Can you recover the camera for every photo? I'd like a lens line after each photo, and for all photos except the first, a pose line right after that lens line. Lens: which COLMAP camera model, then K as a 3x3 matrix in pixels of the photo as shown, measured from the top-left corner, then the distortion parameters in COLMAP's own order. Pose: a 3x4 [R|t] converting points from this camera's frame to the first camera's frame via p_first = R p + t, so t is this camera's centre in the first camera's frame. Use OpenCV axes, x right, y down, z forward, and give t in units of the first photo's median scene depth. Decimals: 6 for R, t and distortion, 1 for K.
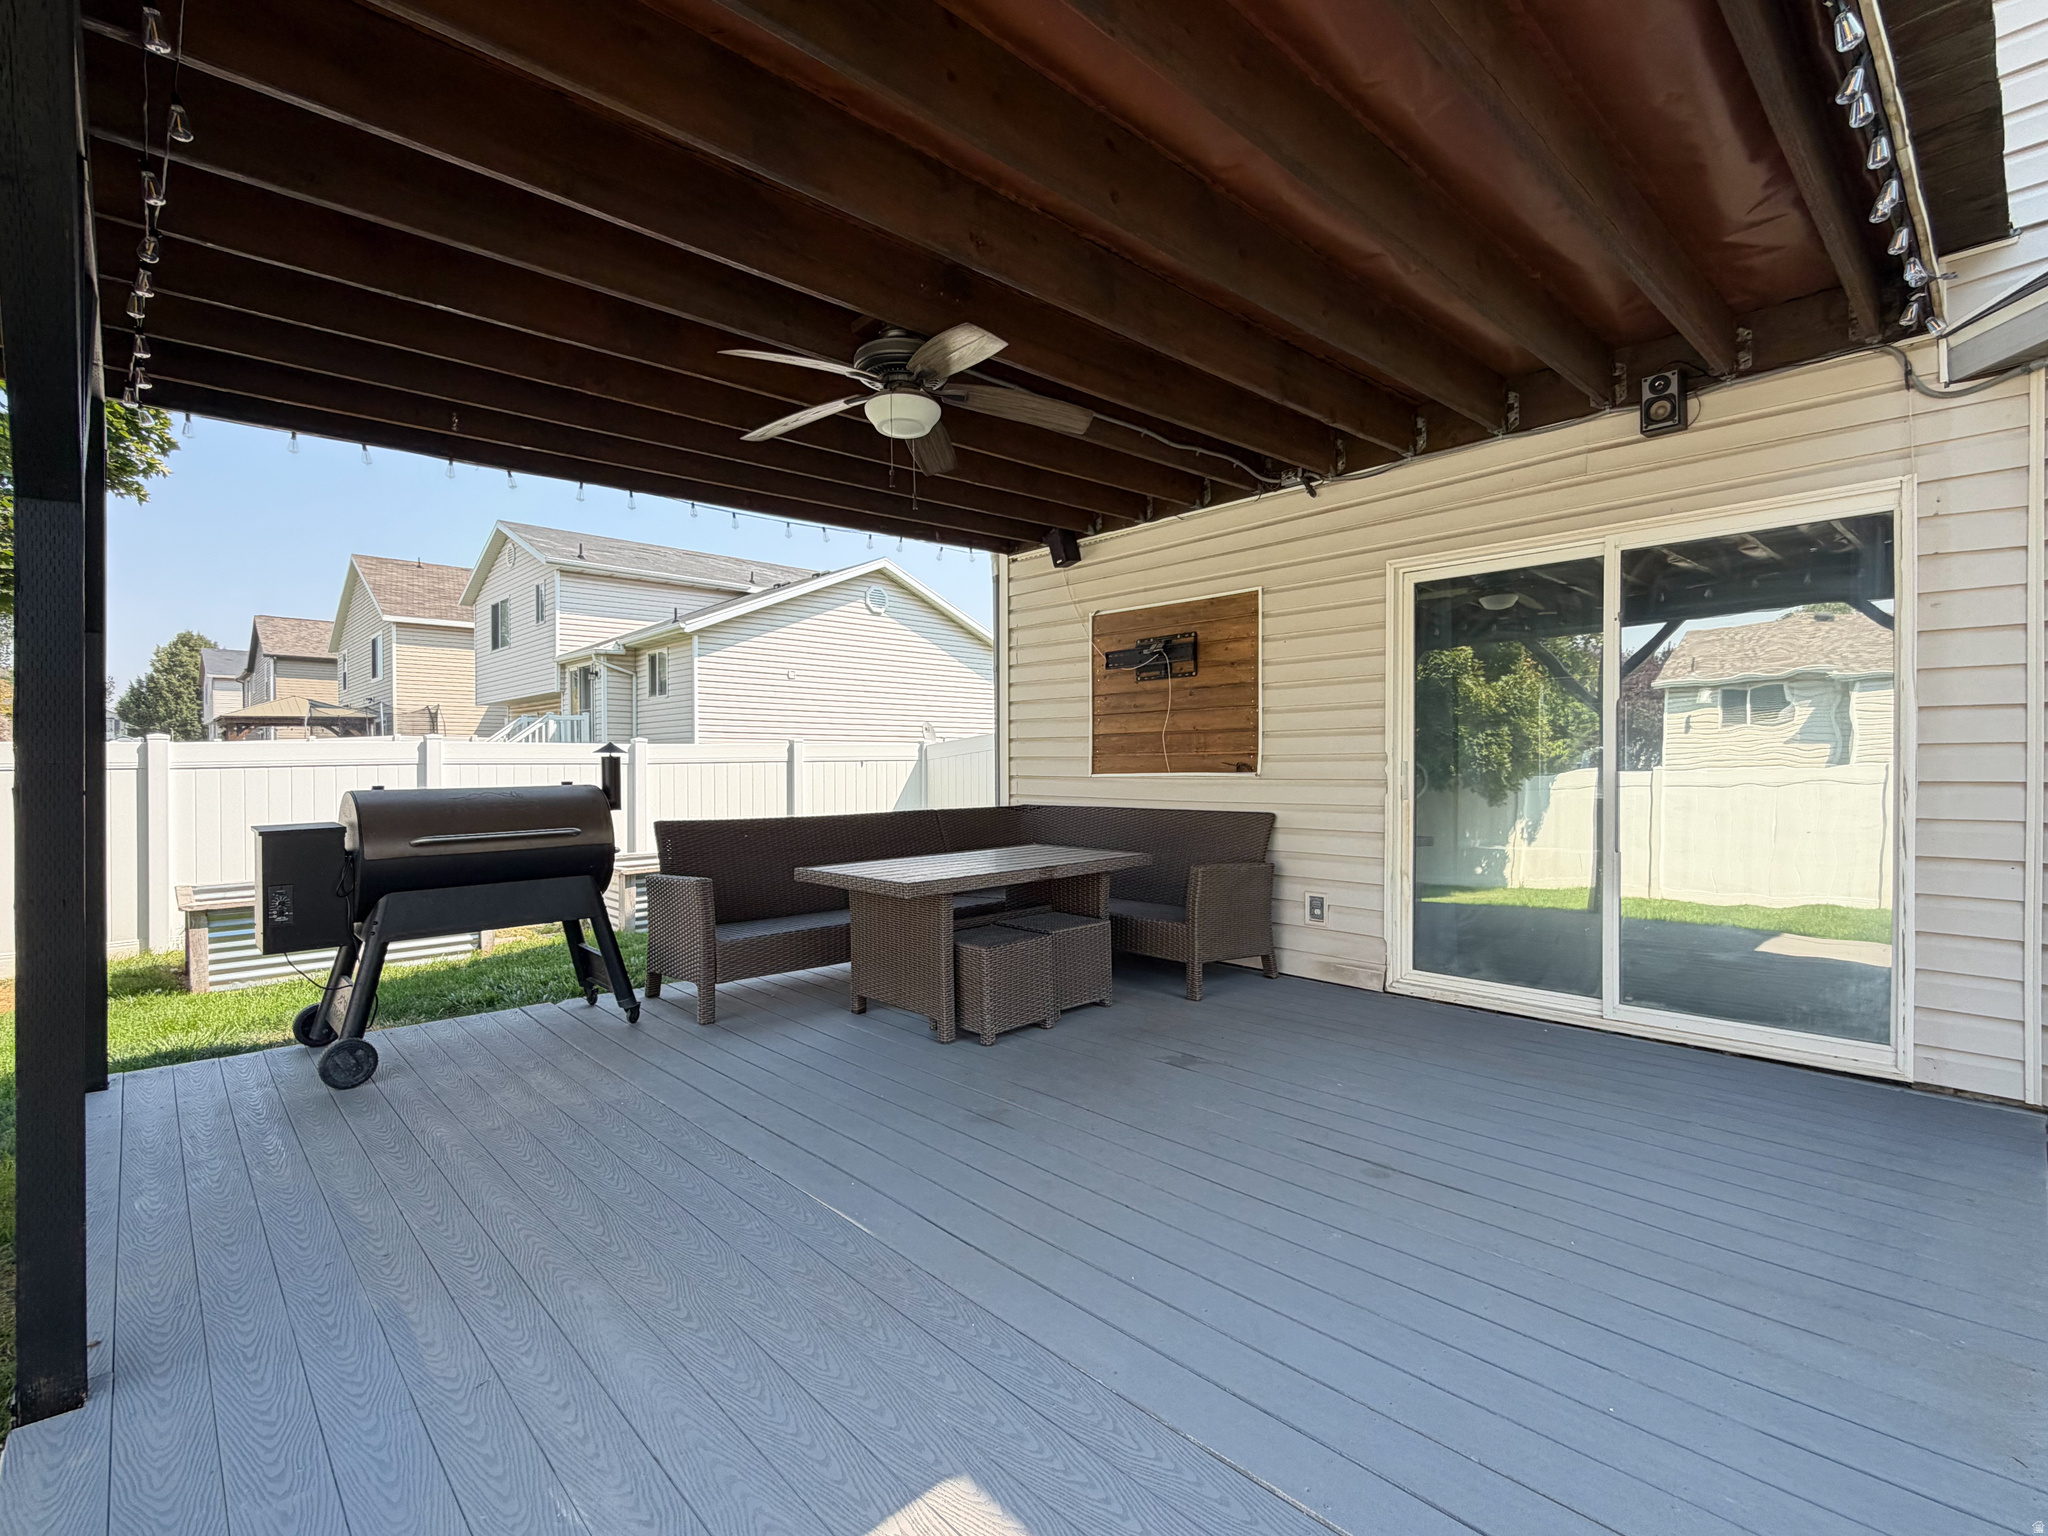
lens RADIAL K [[954.3, 0, 1023.8], [0, 954.3, 770.0], [0, 0, 1]] dist [0.001055, 0.000419]
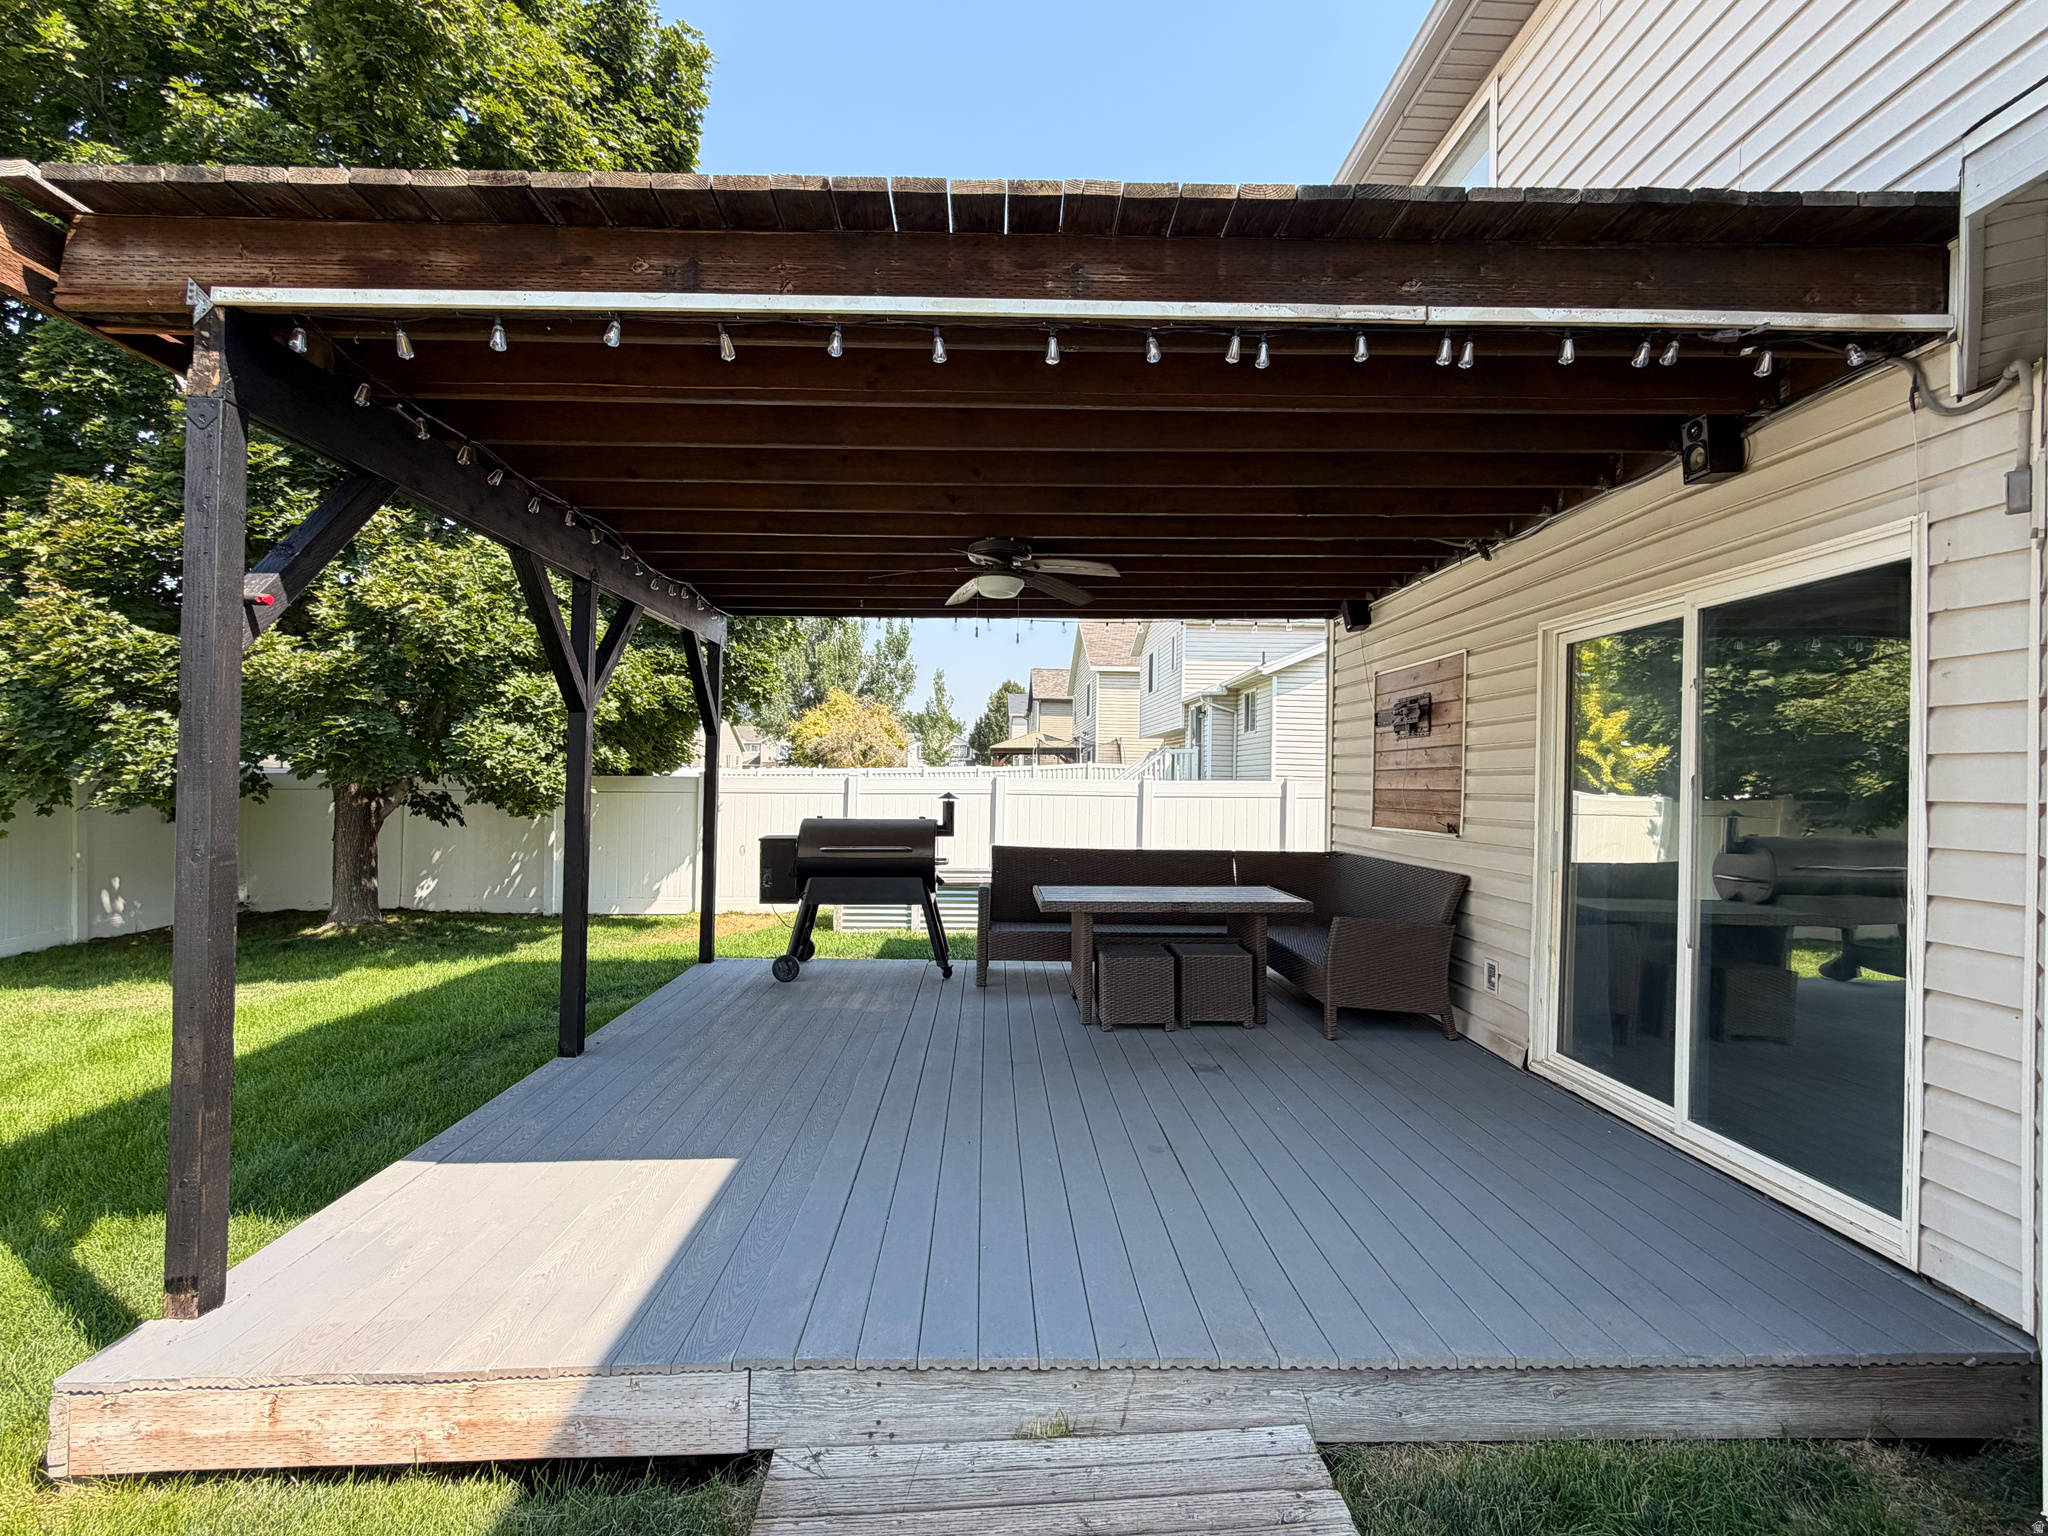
lens RADIAL K [[967.8, 0, 1022.6], [0, 967.8, 779.5], [0, 0, 1]] dist [0.000918, 0.000177]
pose [[0.751481, 0.017358, -0.659527, 0.569304], [-0.025890, 0.999660, -0.003190, -0.039787], [0.659247, 0.019473, 0.751675, -0.068127]]
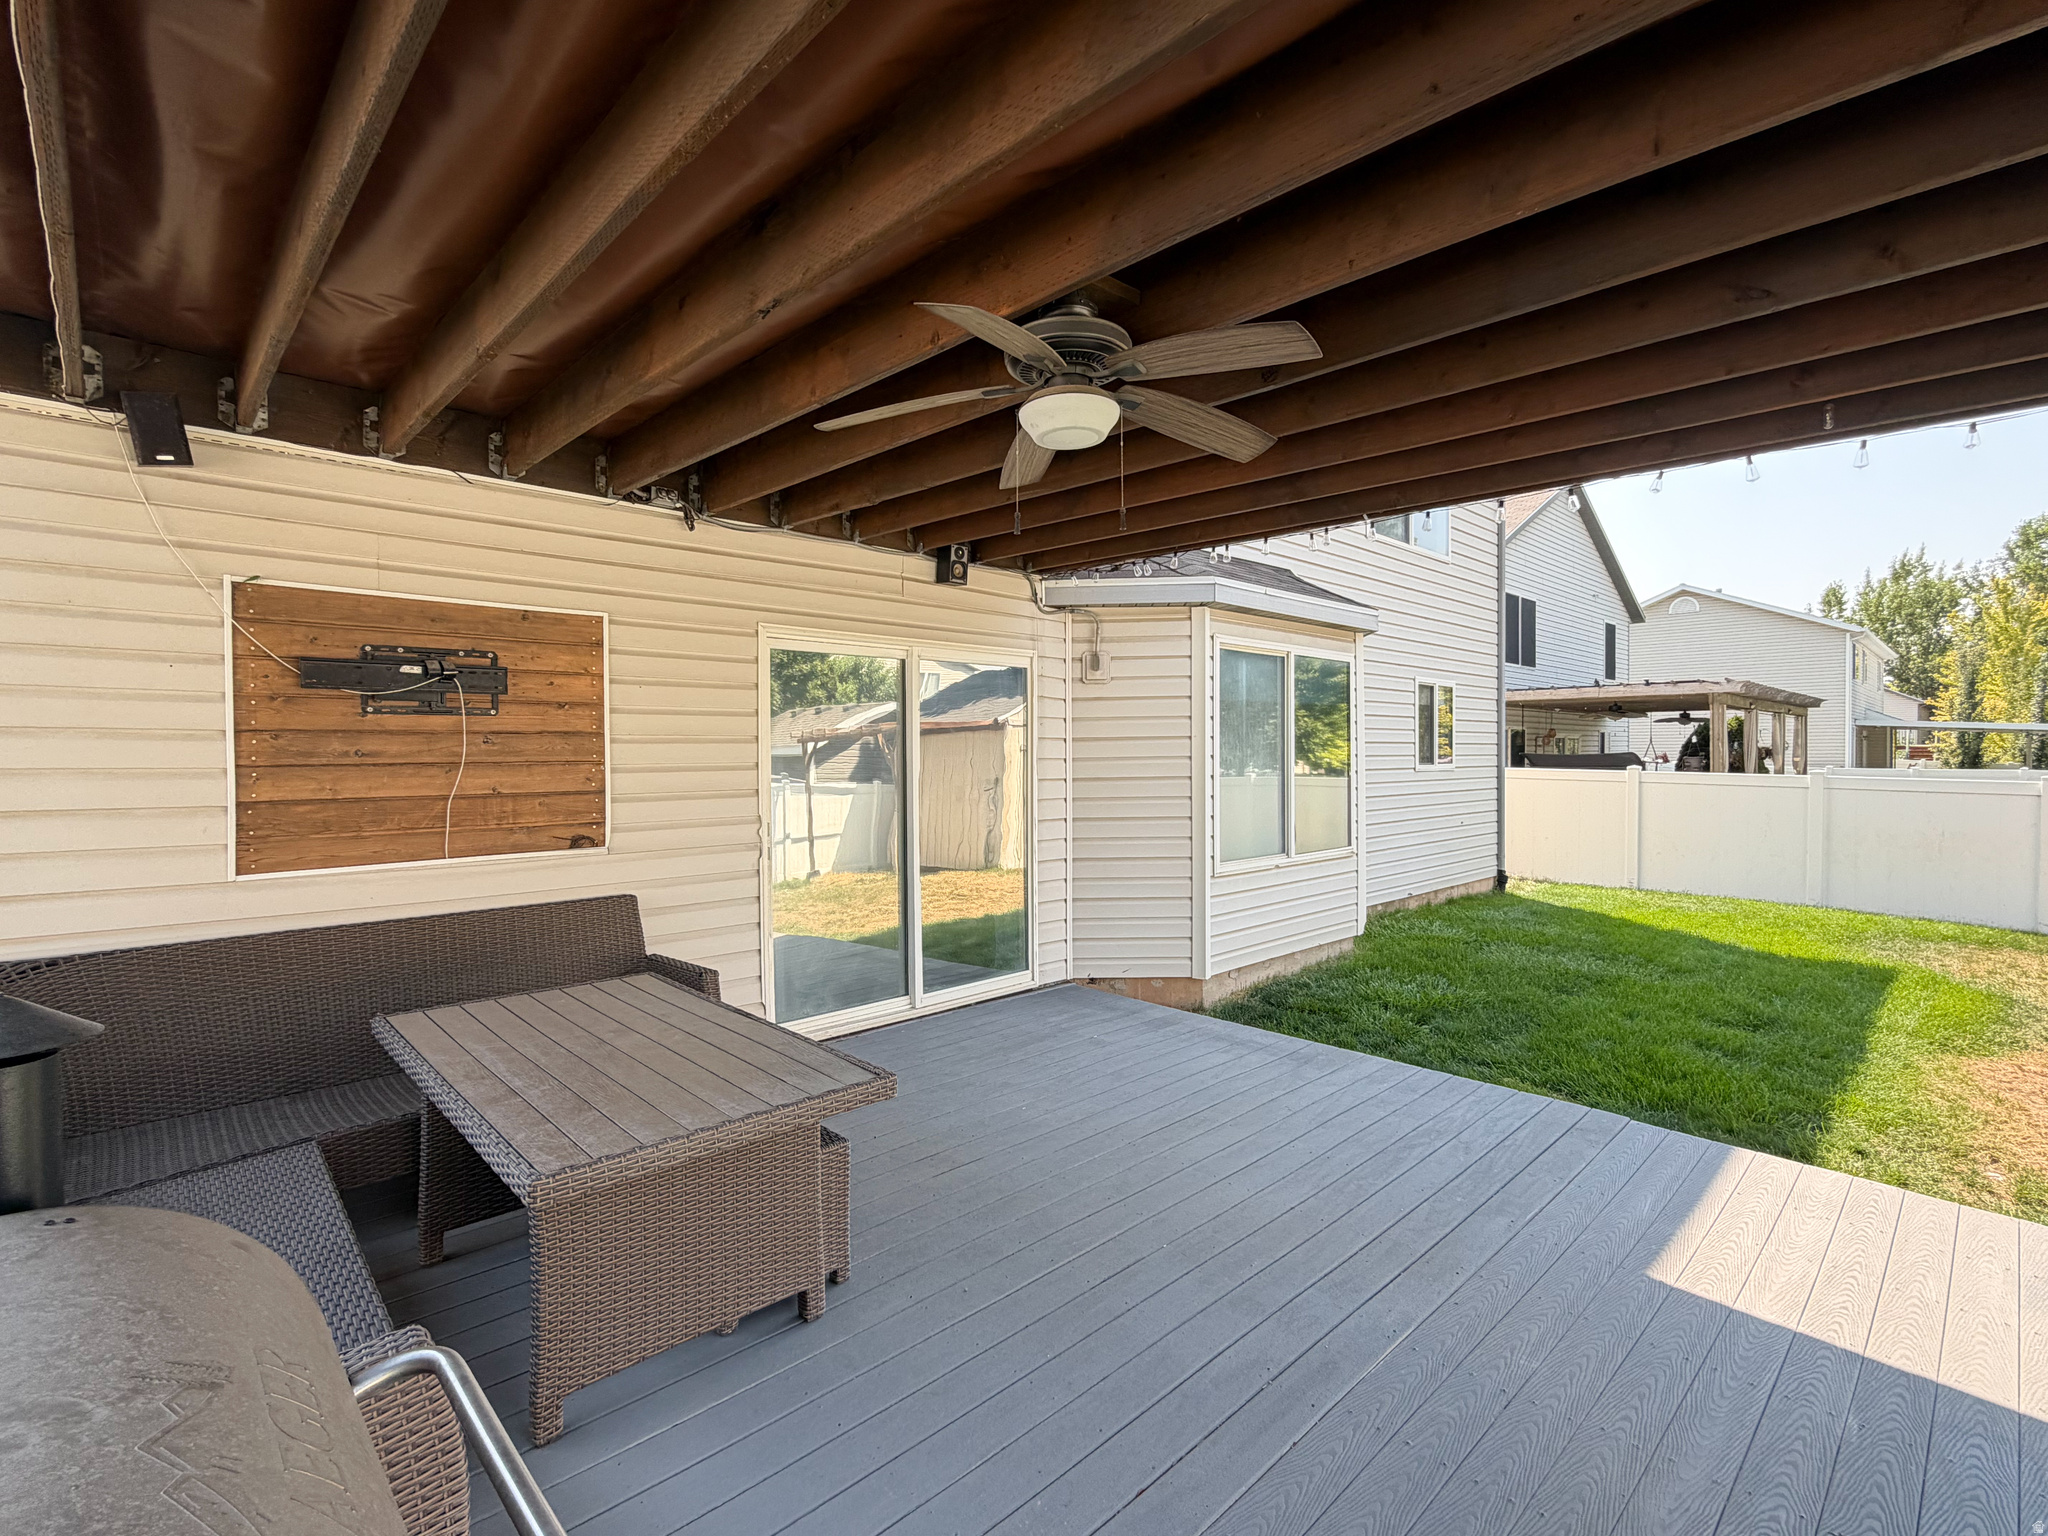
lens RADIAL K [[954.3, 0, 1023.8], [0, 954.3, 770.0], [0, 0, 1]] dist [0.001055, 0.000419]
pose [[-0.007080, -0.011937, 0.999904, -0.550889], [0.011087, 0.999866, 0.012015, -0.066518], [-0.999913, 0.011171, -0.006947, 0.655605]]
